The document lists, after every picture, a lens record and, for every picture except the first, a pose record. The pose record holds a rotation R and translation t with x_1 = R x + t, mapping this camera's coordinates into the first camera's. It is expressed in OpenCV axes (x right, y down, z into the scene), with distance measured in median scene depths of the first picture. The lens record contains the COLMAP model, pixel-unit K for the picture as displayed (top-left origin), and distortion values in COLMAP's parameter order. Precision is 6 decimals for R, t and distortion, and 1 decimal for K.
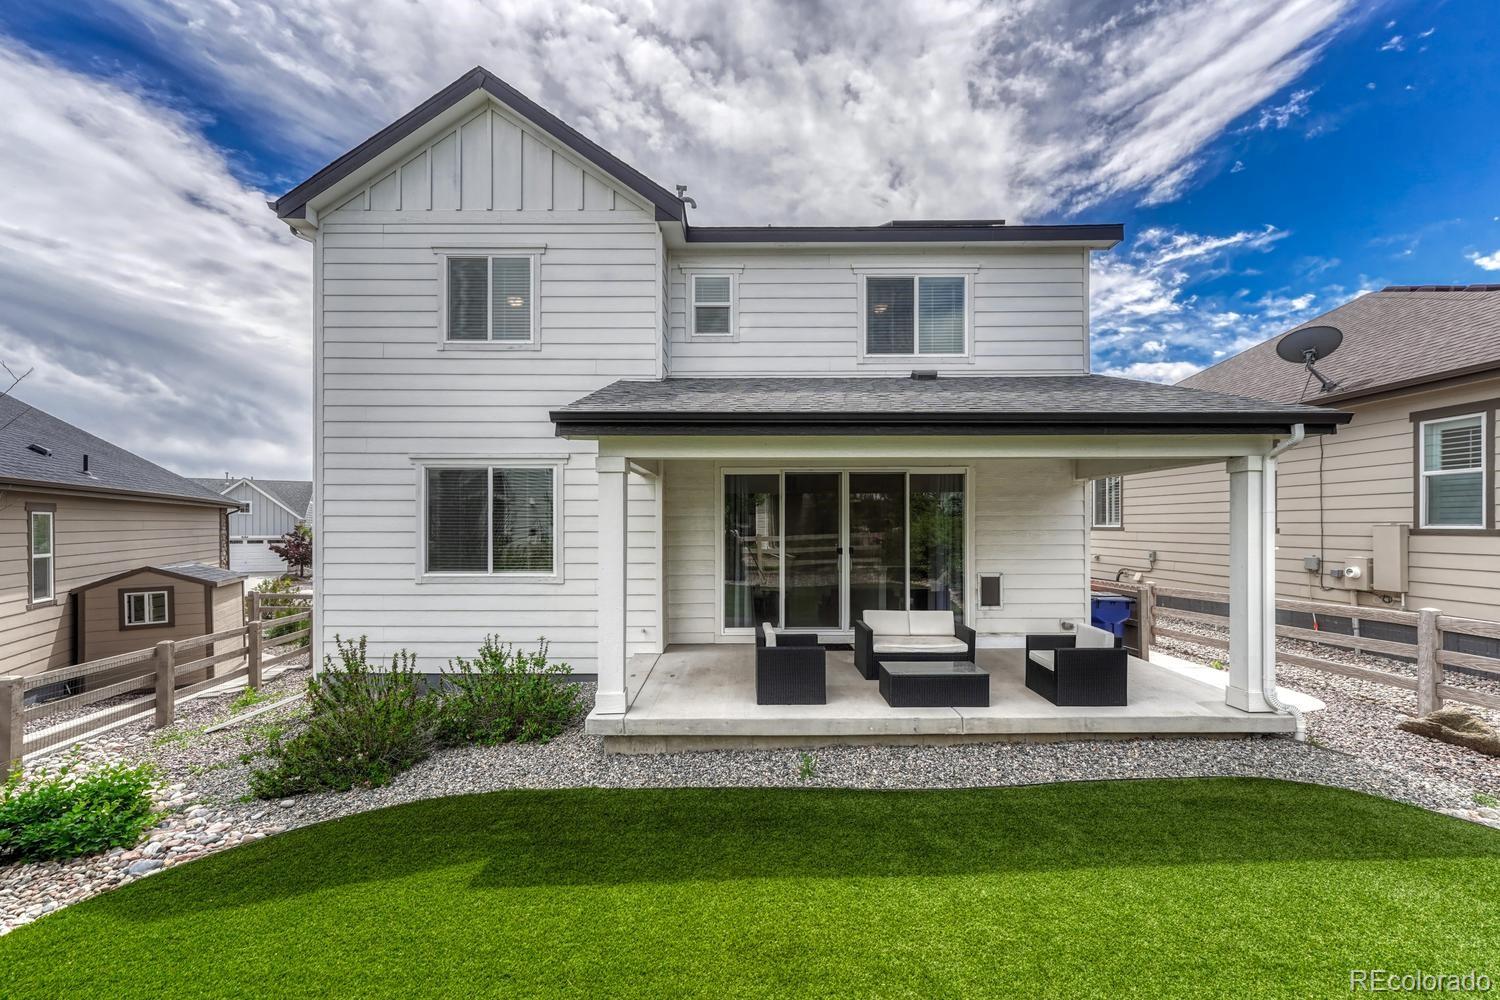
lens RADIAL K [[612.9, 0, 720.4], [0, 612.9, 529.2], [0, 0, 1]] dist [-0.002327, 0.003404]
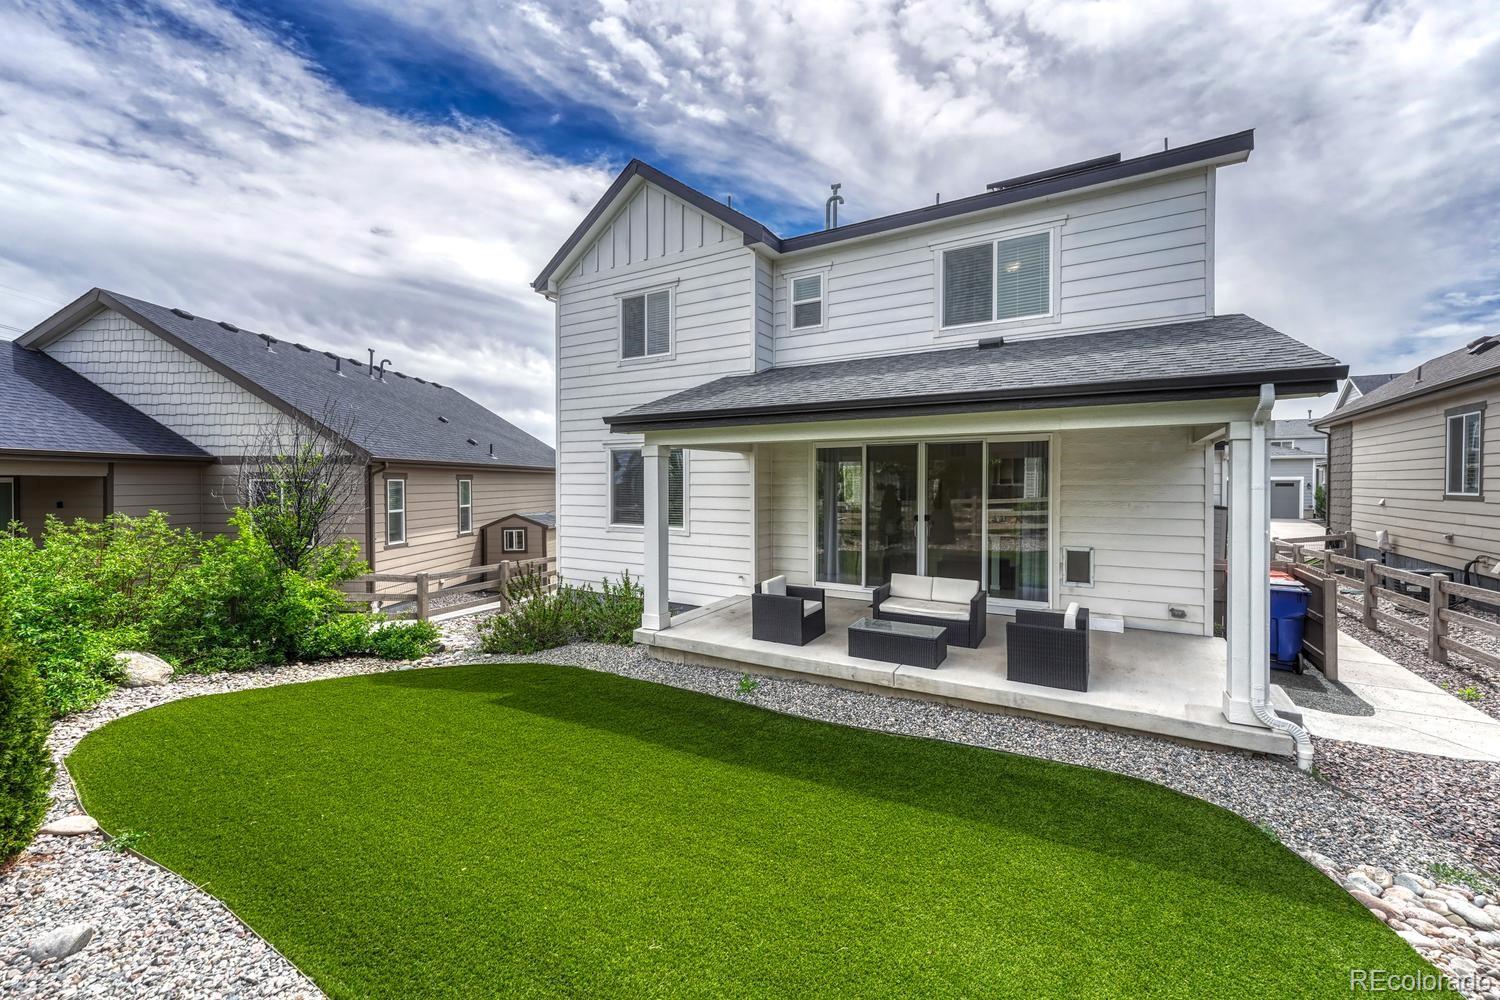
lens RADIAL K [[612.9, 0, 750.6], [0, 612.9, 489.8], [0, 0, 1]] dist [-0.002327, 0.003404]
pose [[0.855932, 0.008356, -0.517021, 0.495489], [-0.007287, 0.999965, 0.004096, -0.014430], [0.517037, 0.000262, 0.855963, -0.046635]]
